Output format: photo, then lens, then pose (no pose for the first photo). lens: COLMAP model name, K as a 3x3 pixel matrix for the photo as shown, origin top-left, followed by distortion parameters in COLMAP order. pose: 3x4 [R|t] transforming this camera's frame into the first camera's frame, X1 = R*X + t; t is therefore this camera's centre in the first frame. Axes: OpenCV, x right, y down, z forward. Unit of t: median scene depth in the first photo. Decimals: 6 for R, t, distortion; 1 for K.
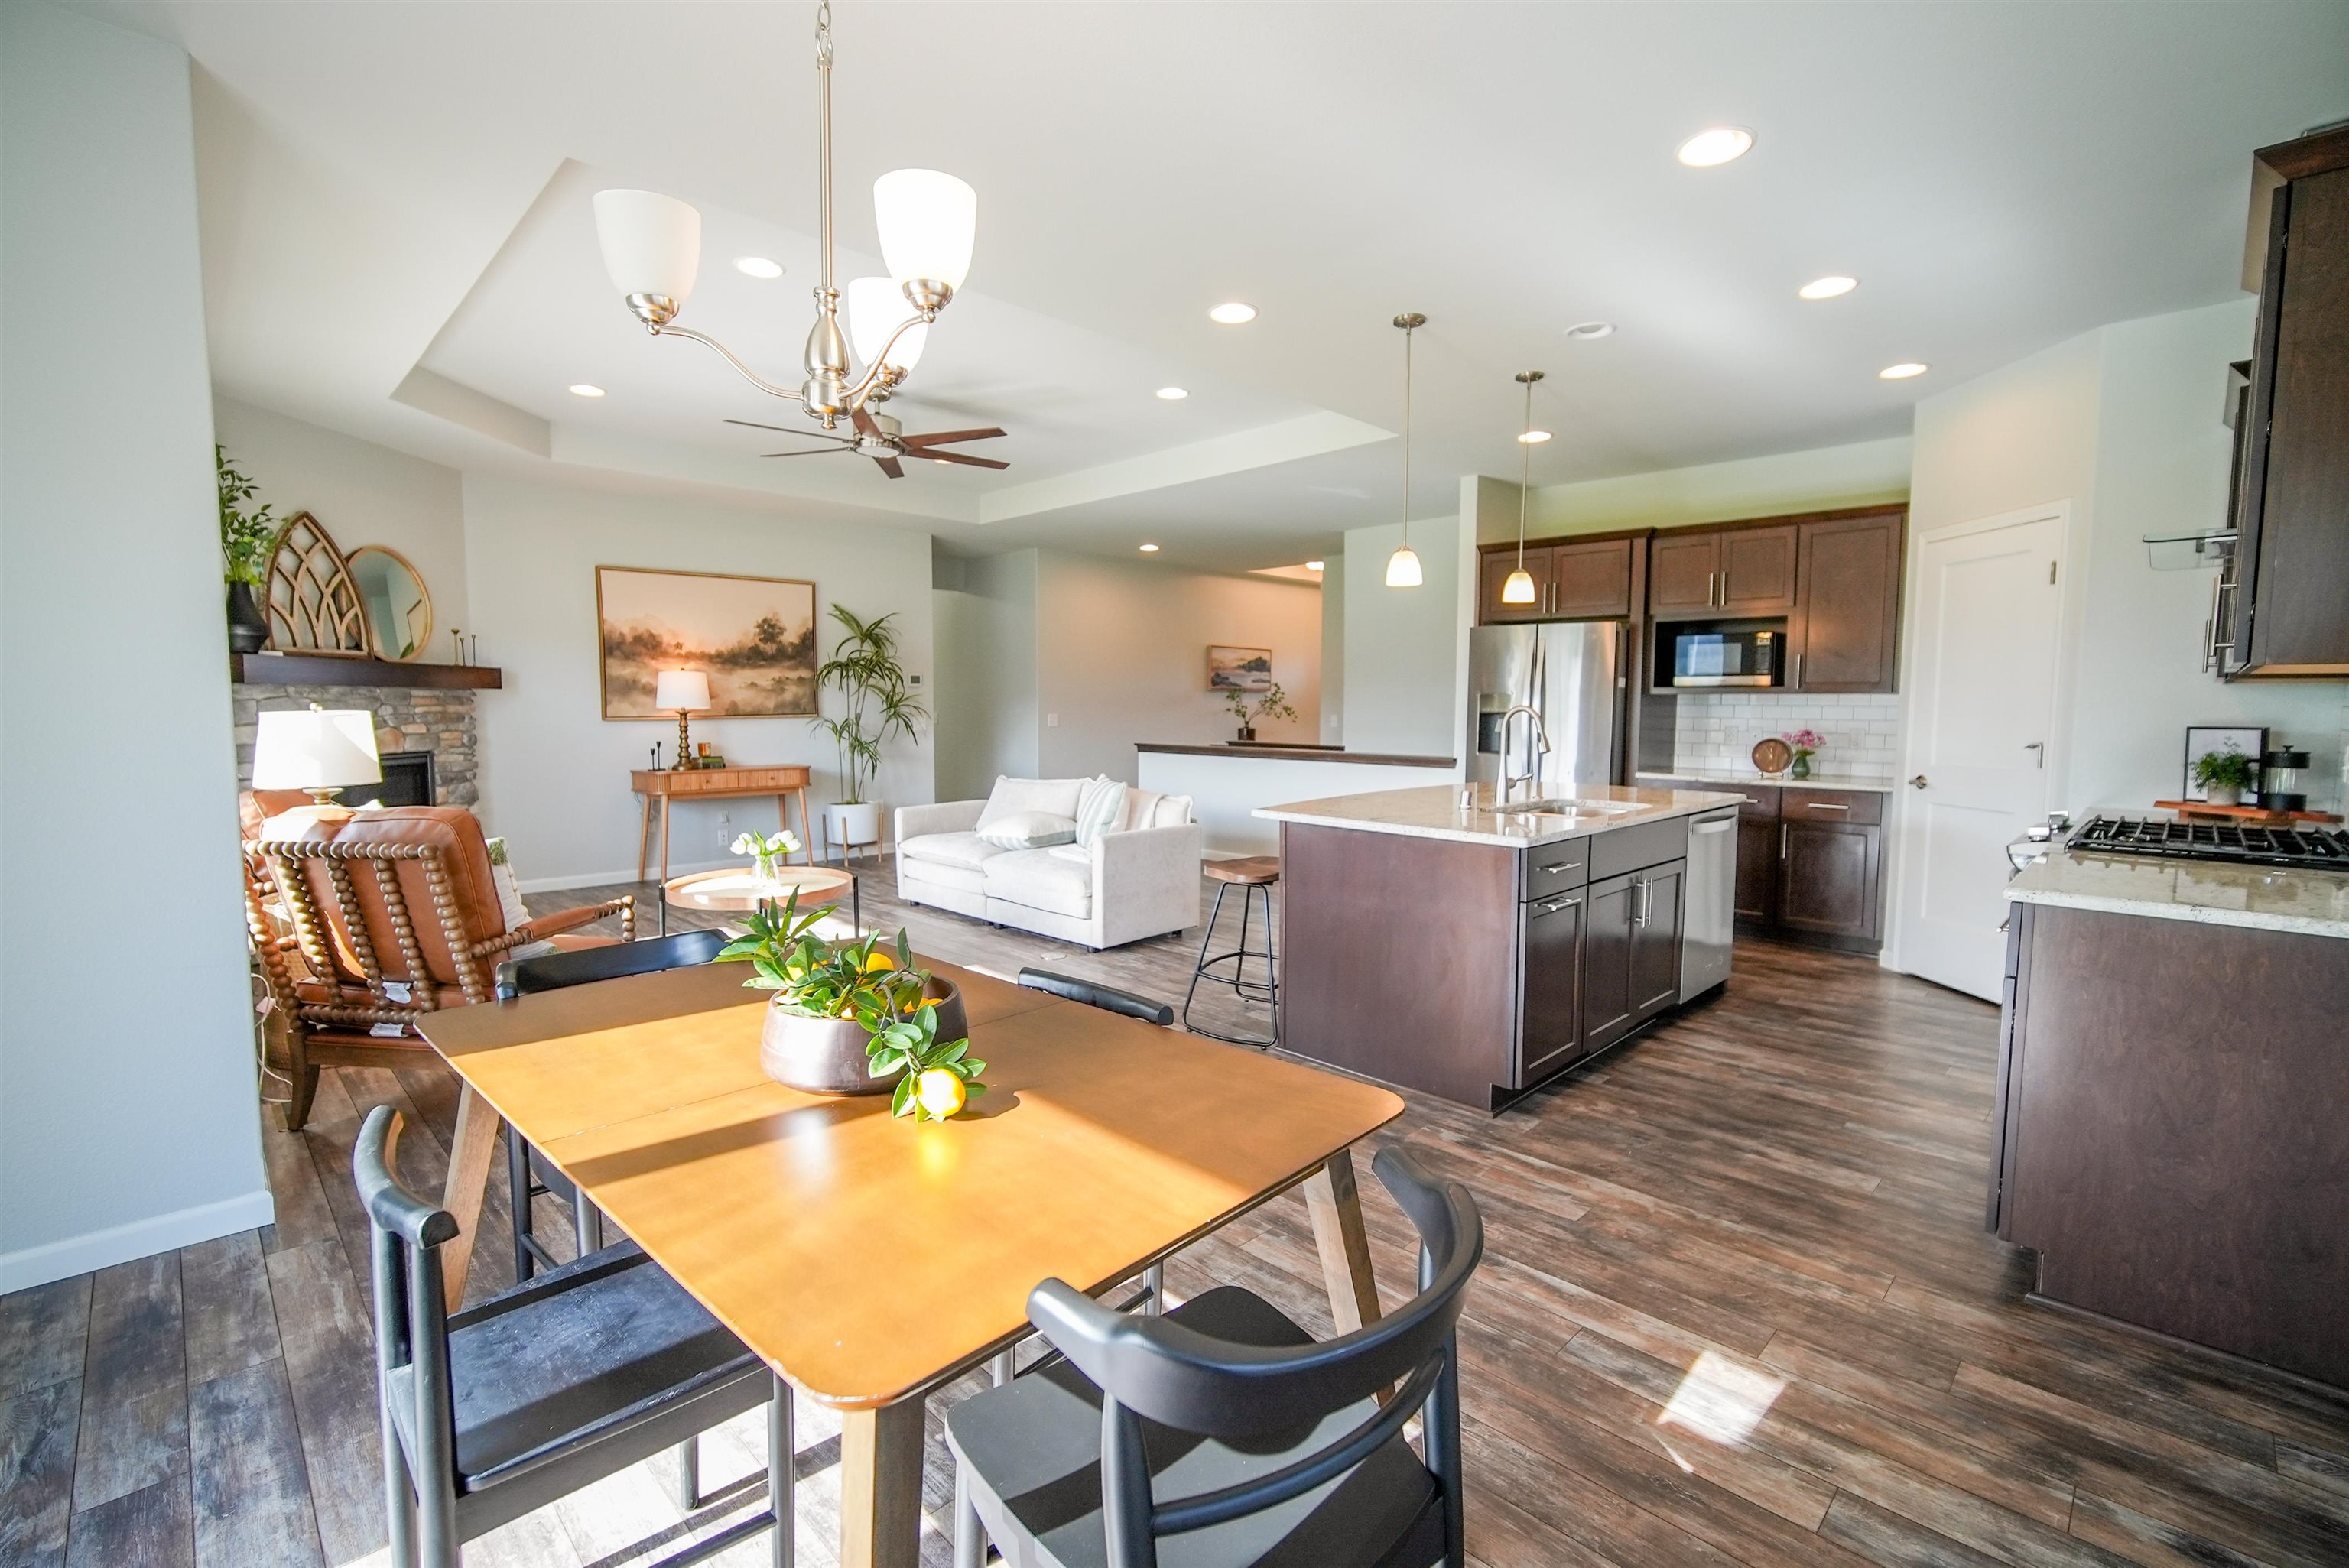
lens RADIAL K [[1024.1, 0, 1172.1], [0, 1024.1, 780.9], [0, 0, 1]] dist [-0.012456, 0.004193]
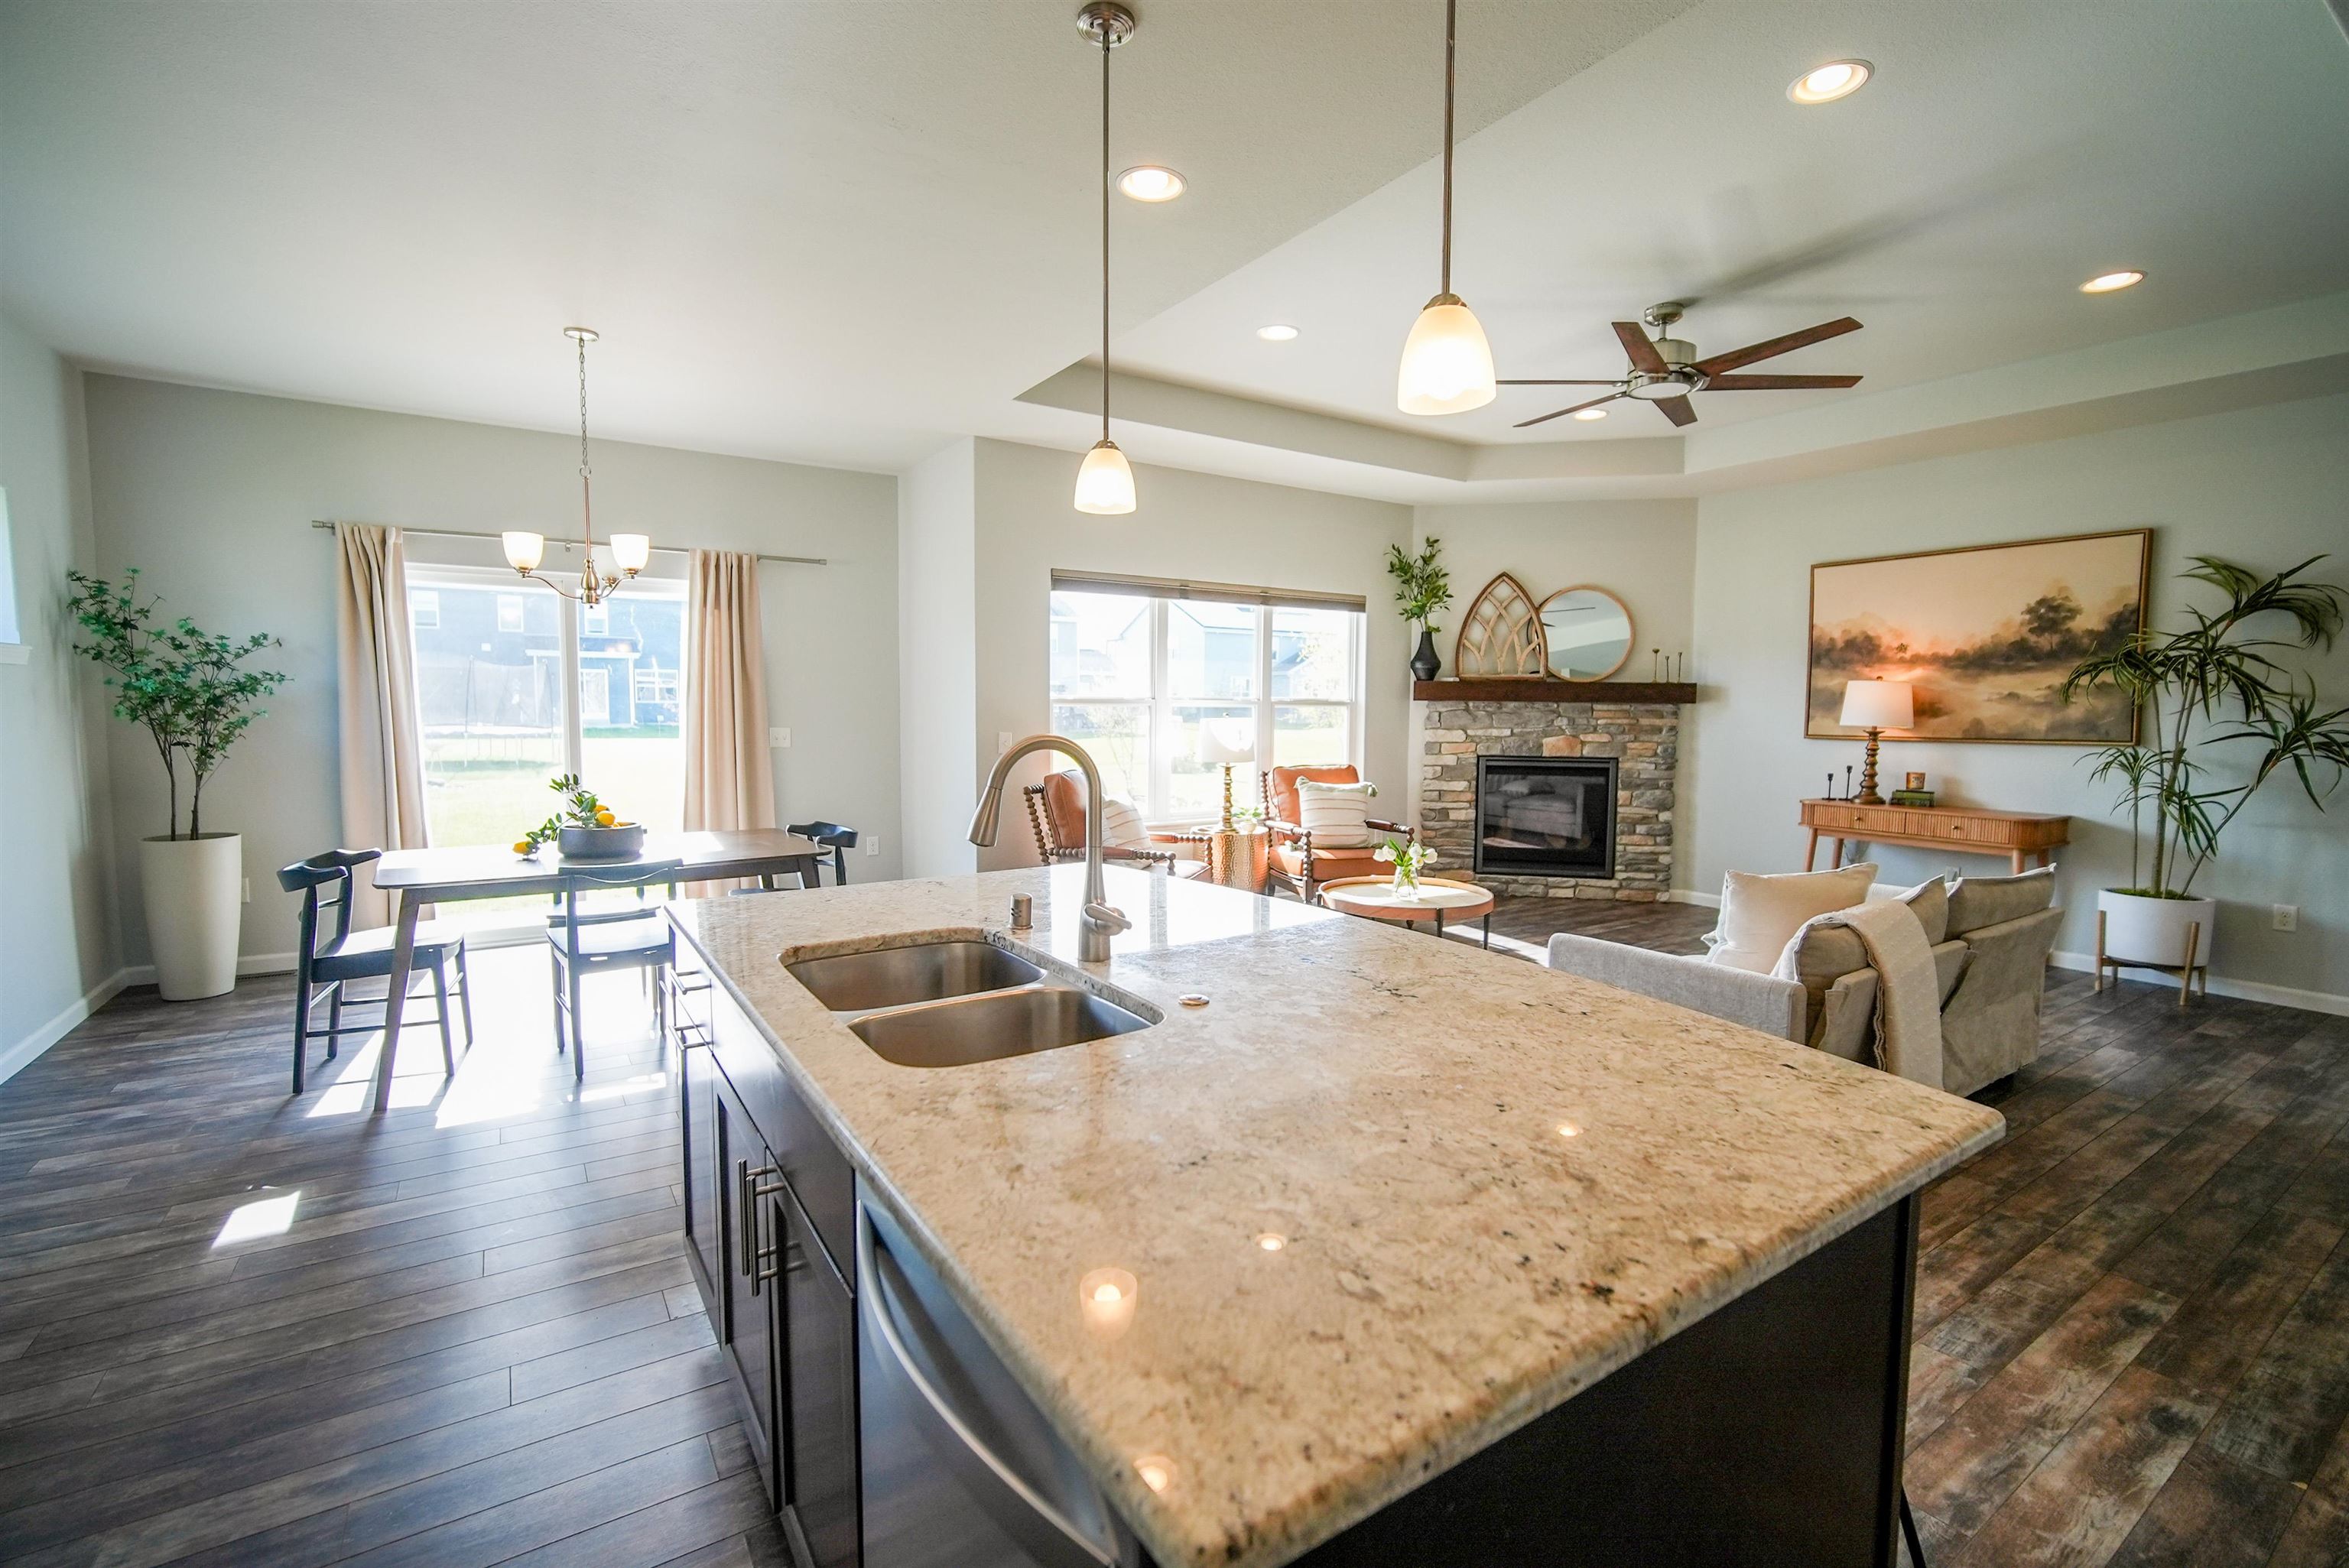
lens RADIAL K [[1024.1, 0, 1182.4], [0, 1024.1, 778.7], [0, 0, 1]] dist [-0.012456, 0.004193]
pose [[-0.196370, 0.068057, -0.978165, 0.494673], [-0.084402, 0.992712, 0.086013, -0.064042], [0.976891, 0.099450, -0.189194, 0.749060]]
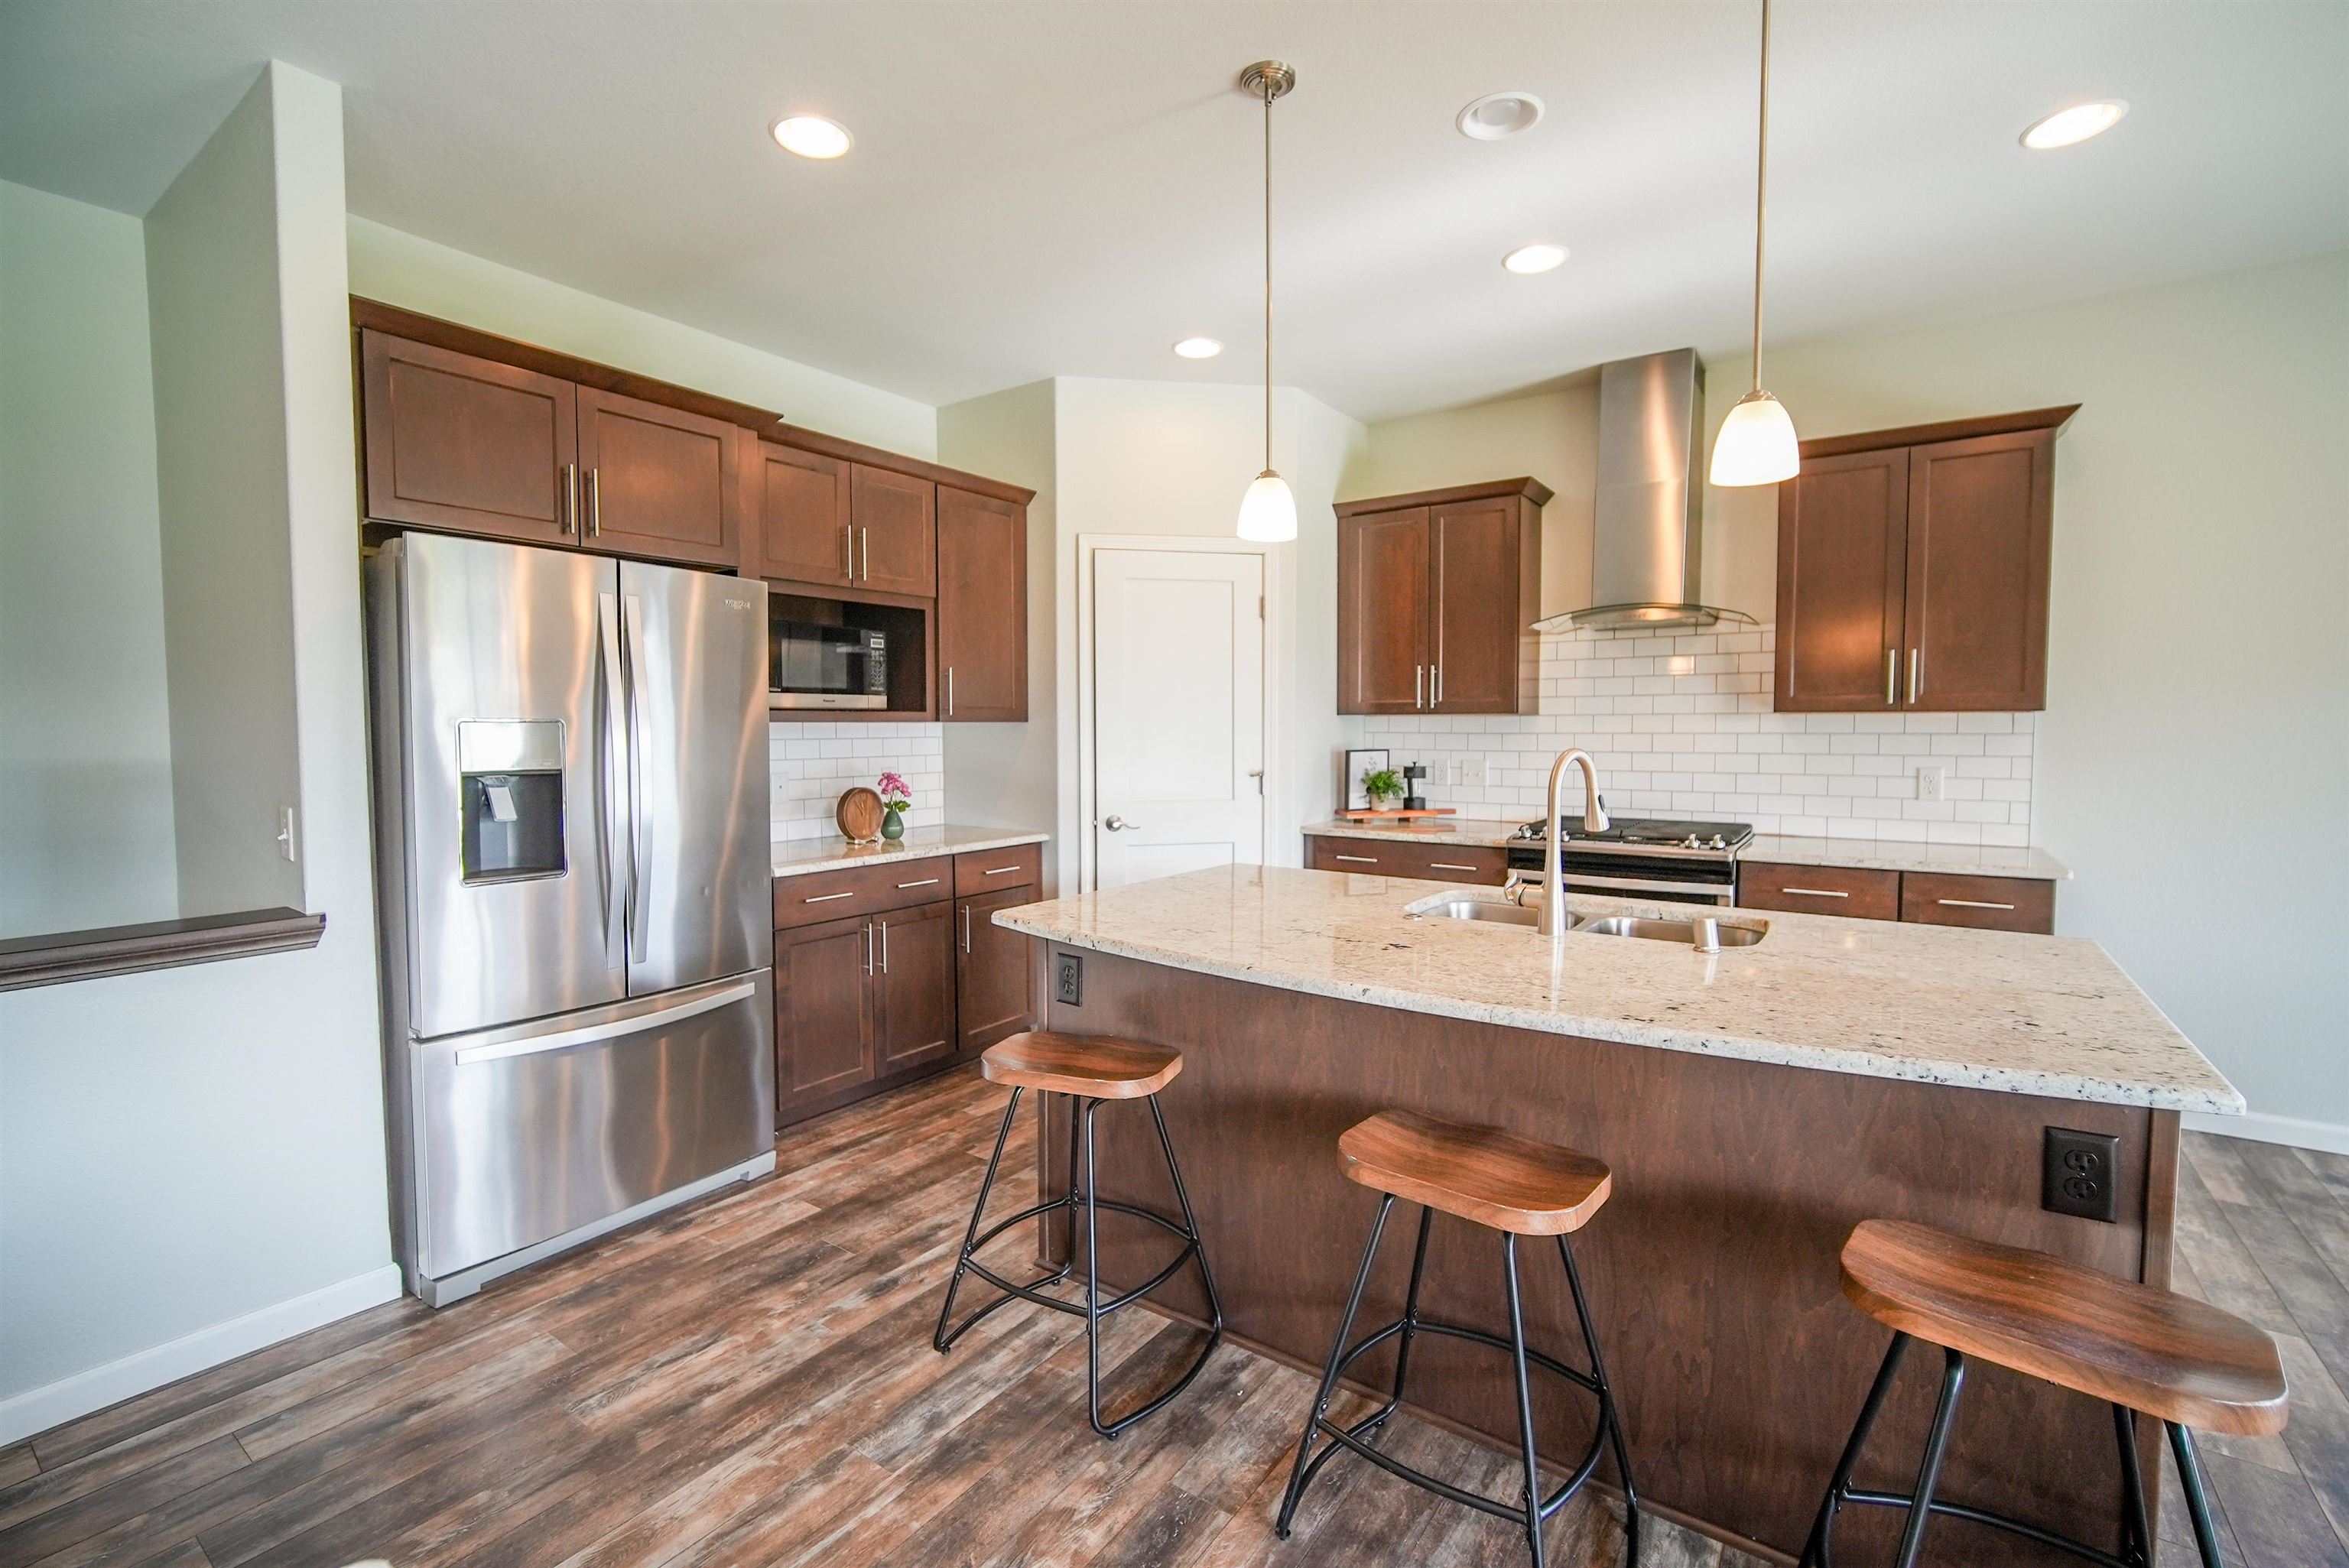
lens RADIAL K [[1024.1, 0, 1177.7], [0, 1024.1, 770.5], [0, 0, 1]] dist [-0.012456, 0.004193]
pose [[-0.176319, -0.044382, 0.983332, -0.106776], [0.079959, 0.995036, 0.059247, -0.072161], [-0.981080, 0.089073, -0.171895, 0.857860]]
